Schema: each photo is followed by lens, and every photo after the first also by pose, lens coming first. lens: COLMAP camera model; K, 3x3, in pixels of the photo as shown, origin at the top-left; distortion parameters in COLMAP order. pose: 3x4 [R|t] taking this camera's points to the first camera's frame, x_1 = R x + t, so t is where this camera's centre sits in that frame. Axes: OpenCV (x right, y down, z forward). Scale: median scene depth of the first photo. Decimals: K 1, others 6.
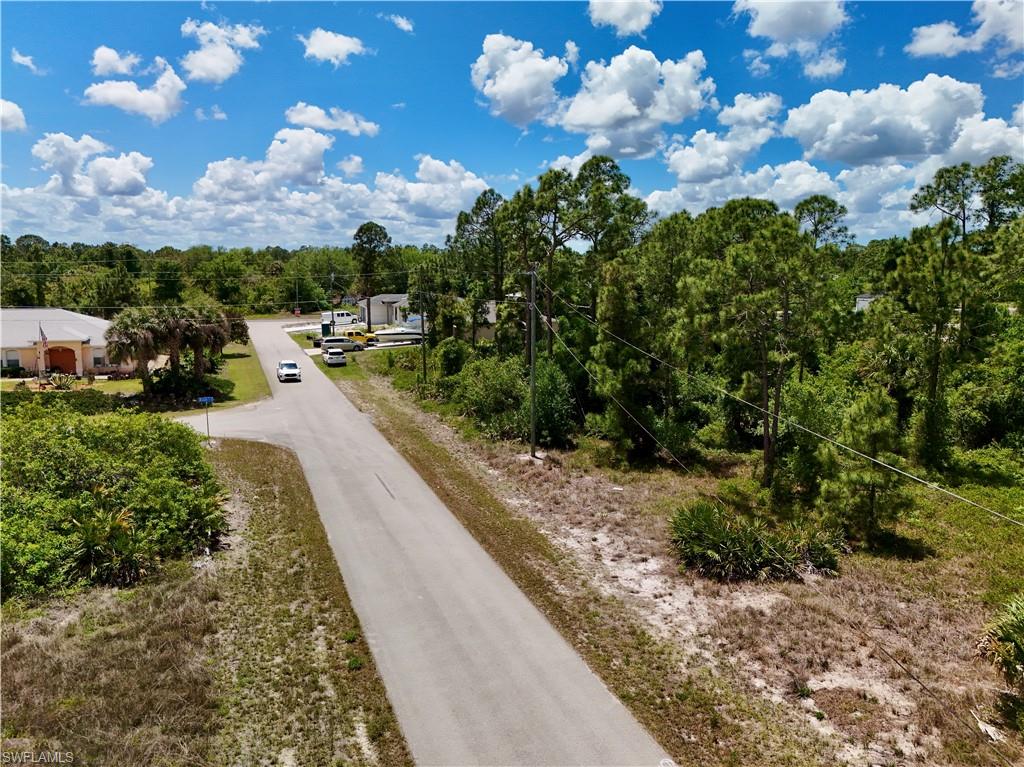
lens RADIAL K [[767.8, 0, 515.4], [0, 767.8, 382.6], [0, 0, 1]] dist [0.080932, -0.087524]
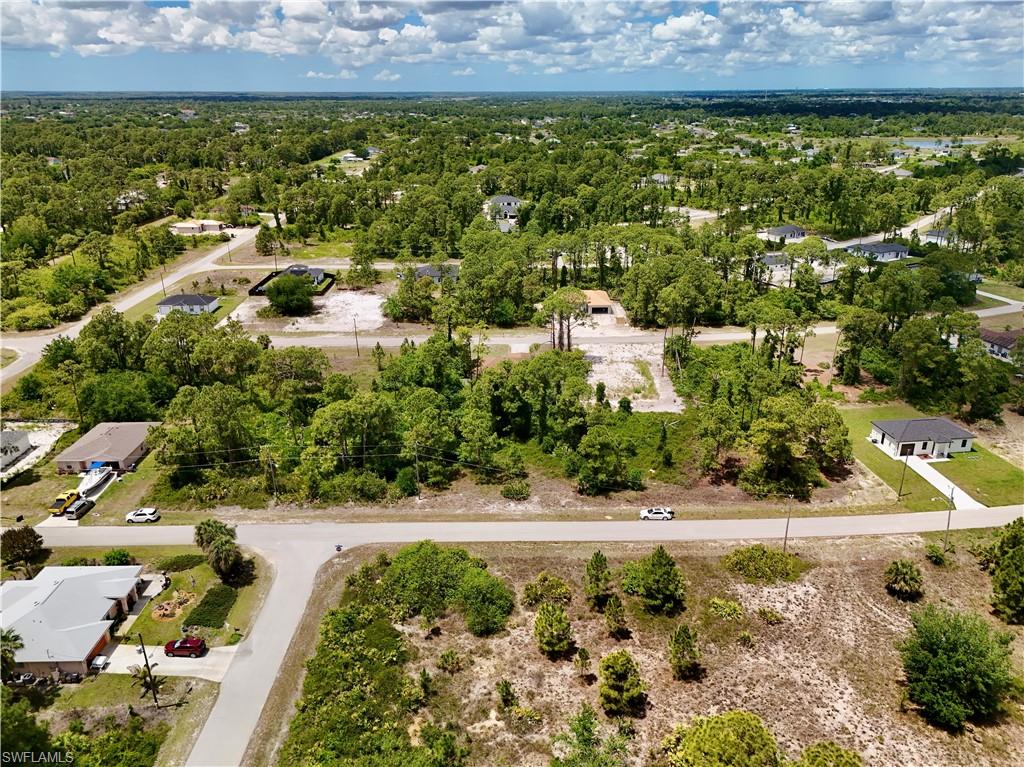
lens RADIAL K [[754.5, 0, 514.6], [0, 754.5, 381.9], [0, 0, 1]] dist [0.060433, -0.052094]
pose [[0.343910, -0.346965, 0.872549, -3.561872], [0.153631, 0.937499, 0.312240, -1.885643], [-0.926350, 0.026669, 0.375720, -0.715160]]
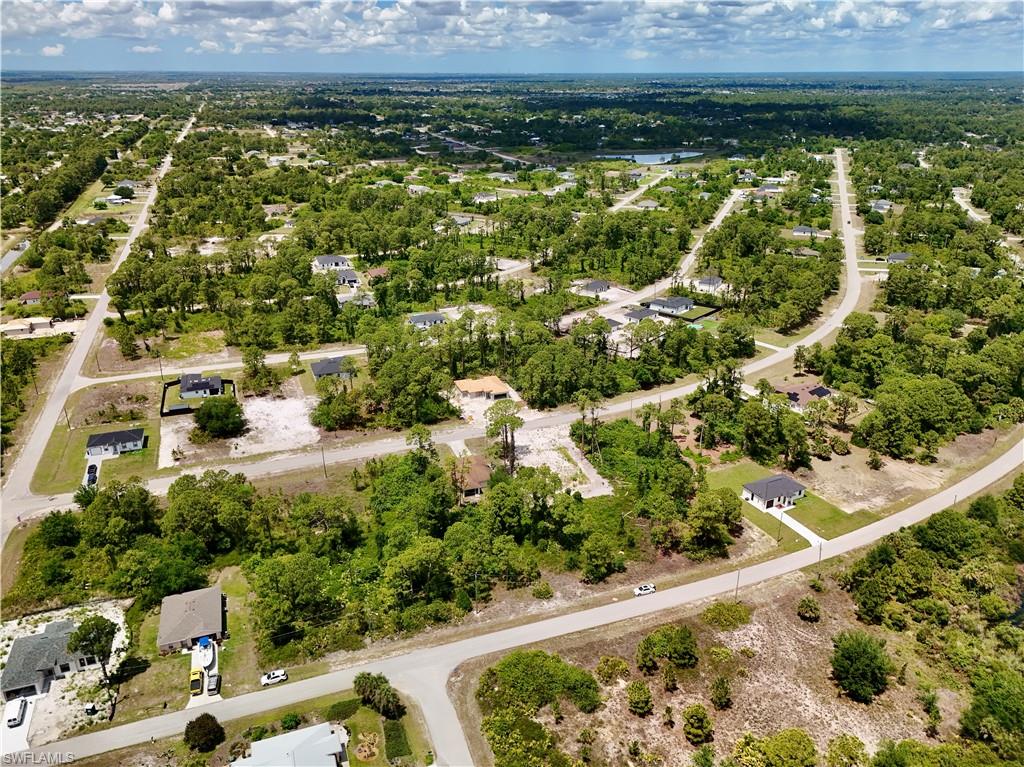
lens RADIAL K [[762.4, 0, 515.6], [0, 762.4, 383.9], [0, 0, 1]] dist [0.062977, -0.057914]
pose [[0.009708, -0.387378, 0.921870, -4.966422], [0.155099, 0.911340, 0.381319, -3.861643], [-0.987851, 0.139279, 0.068929, 0.594253]]
